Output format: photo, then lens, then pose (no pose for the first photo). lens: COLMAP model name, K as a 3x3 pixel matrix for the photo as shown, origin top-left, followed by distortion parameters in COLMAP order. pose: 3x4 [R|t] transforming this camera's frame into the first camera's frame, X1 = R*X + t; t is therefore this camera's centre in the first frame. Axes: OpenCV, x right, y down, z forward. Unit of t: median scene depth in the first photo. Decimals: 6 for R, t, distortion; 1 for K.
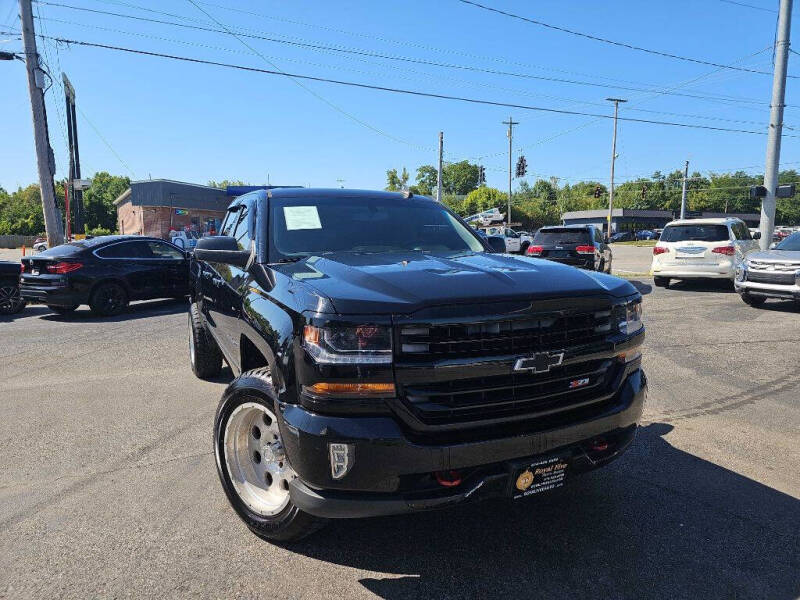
lens RADIAL K [[524.5, 0, 401.6], [0, 524.5, 308.6], [0, 0, 1]] dist [0.054169, -0.037081]
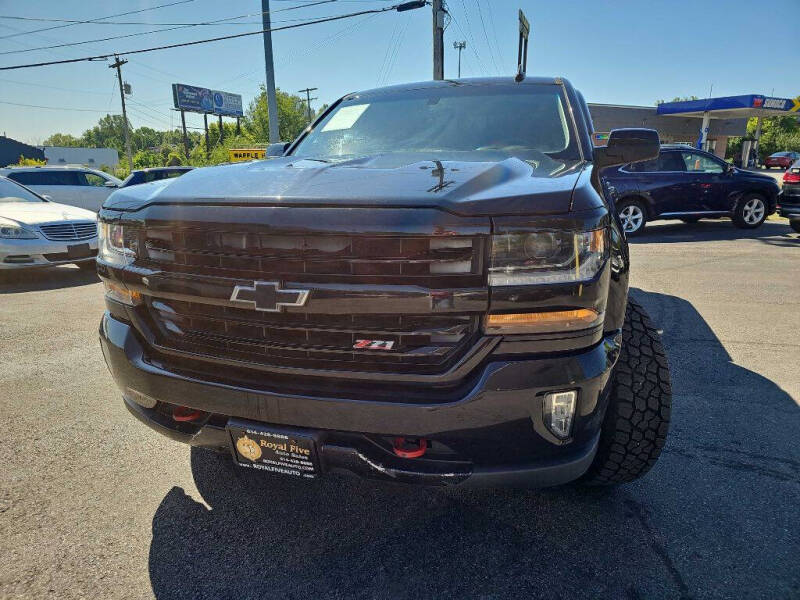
lens RADIAL K [[524.5, 0, 401.3], [0, 524.5, 305.7], [0, 0, 1]] dist [0.054169, -0.037081]
pose [[0.710713, 0.169475, -0.682763, 0.405419], [-0.082473, 0.983928, 0.158381, -0.004881], [0.698631, -0.056254, 0.713267, 0.294237]]
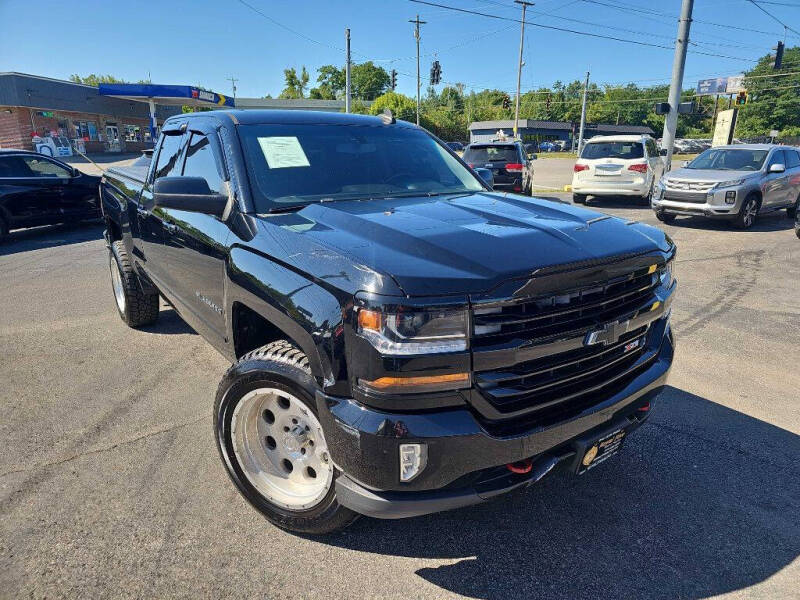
lens RADIAL K [[524.5, 0, 409.6], [0, 524.5, 306.8], [0, 0, 1]] dist [0.054169, -0.037081]
pose [[0.981877, -0.047306, 0.183519, -0.115867], [0.017349, 0.986716, 0.161527, -0.046067], [-0.188722, -0.155415, 0.969655, 0.084901]]
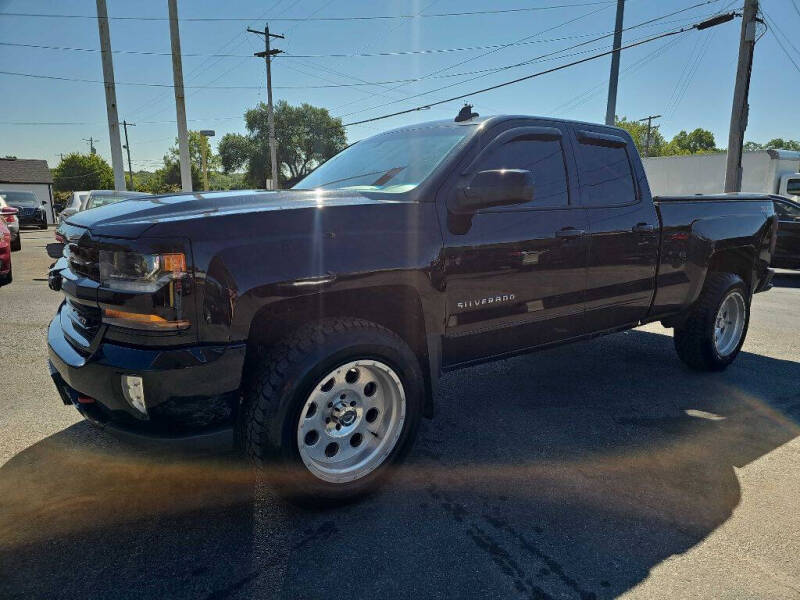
lens RADIAL K [[524.5, 0, 411.4], [0, 524.5, 307.4], [0, 0, 1]] dist [0.054169, -0.037081]
pose [[0.195247, 0.199748, -0.960198, 0.692396], [-0.140309, 0.974658, 0.174225, -0.065016], [0.970666, 0.100708, 0.218326, 0.696652]]
